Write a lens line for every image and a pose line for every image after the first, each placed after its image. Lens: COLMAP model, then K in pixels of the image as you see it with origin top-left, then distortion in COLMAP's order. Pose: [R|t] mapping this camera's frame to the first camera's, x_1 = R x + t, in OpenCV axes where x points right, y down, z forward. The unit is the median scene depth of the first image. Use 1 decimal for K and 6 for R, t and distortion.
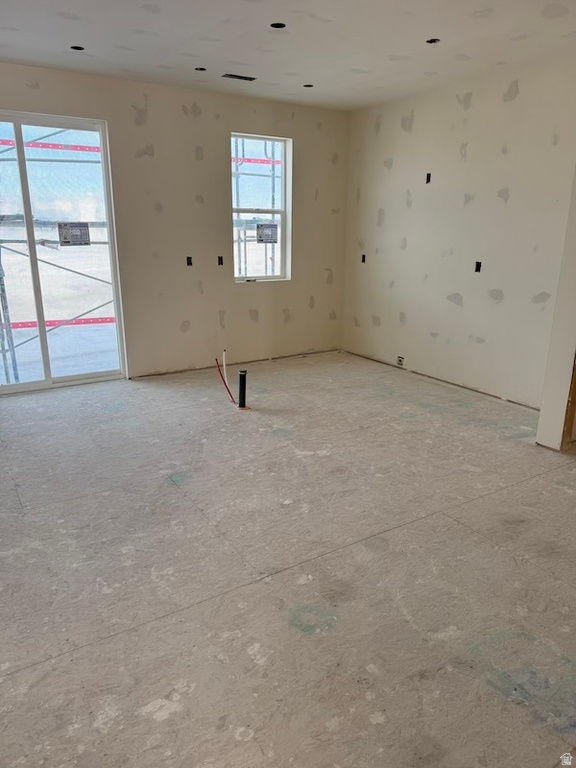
lens RADIAL K [[535.1, 0, 288.7], [0, 535.1, 385.3], [0, 0, 1]] dist [0.096059, -0.135648]
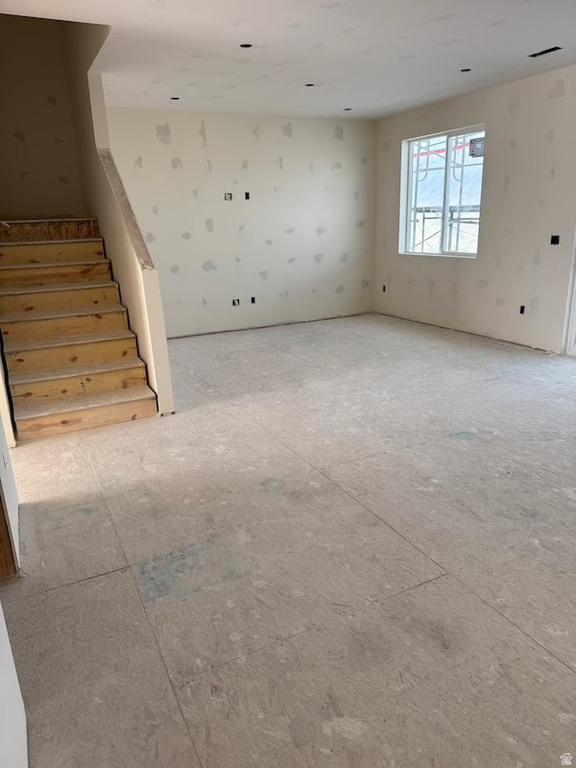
lens RADIAL K [[536.7, 0, 287.3], [0, 536.7, 383.4], [0, 0, 1]] dist [0.148848, -0.264269]
pose [[-0.101741, 0.286521, -0.952657, 0.714522], [-0.248414, 0.919972, 0.303220, -0.145009], [0.963296, 0.267503, -0.022423, 0.531951]]
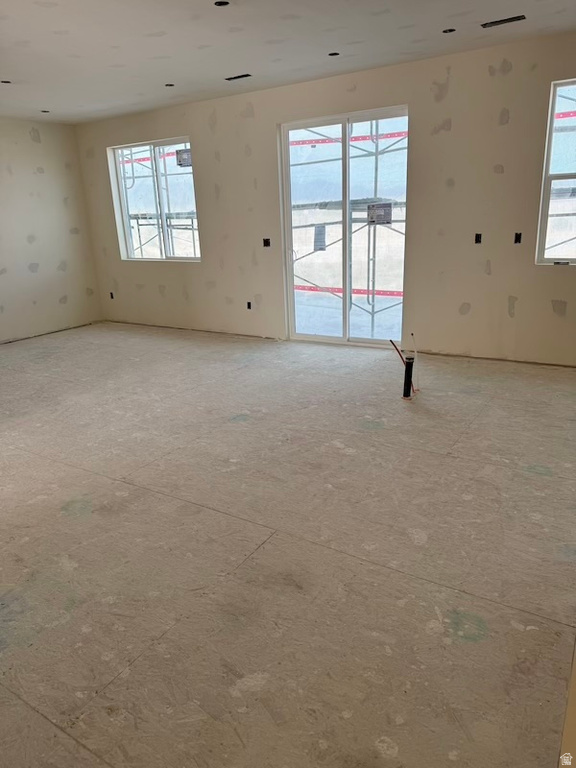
lens RADIAL K [[535.1, 0, 288.7], [0, 535.1, 385.3], [0, 0, 1]] dist [0.096059, -0.135648]
pose [[0.426313, 0.249080, -0.869607, 0.729881], [-0.210704, 0.962242, 0.172319, -0.110363], [0.879693, 0.109768, 0.462699, 0.430436]]
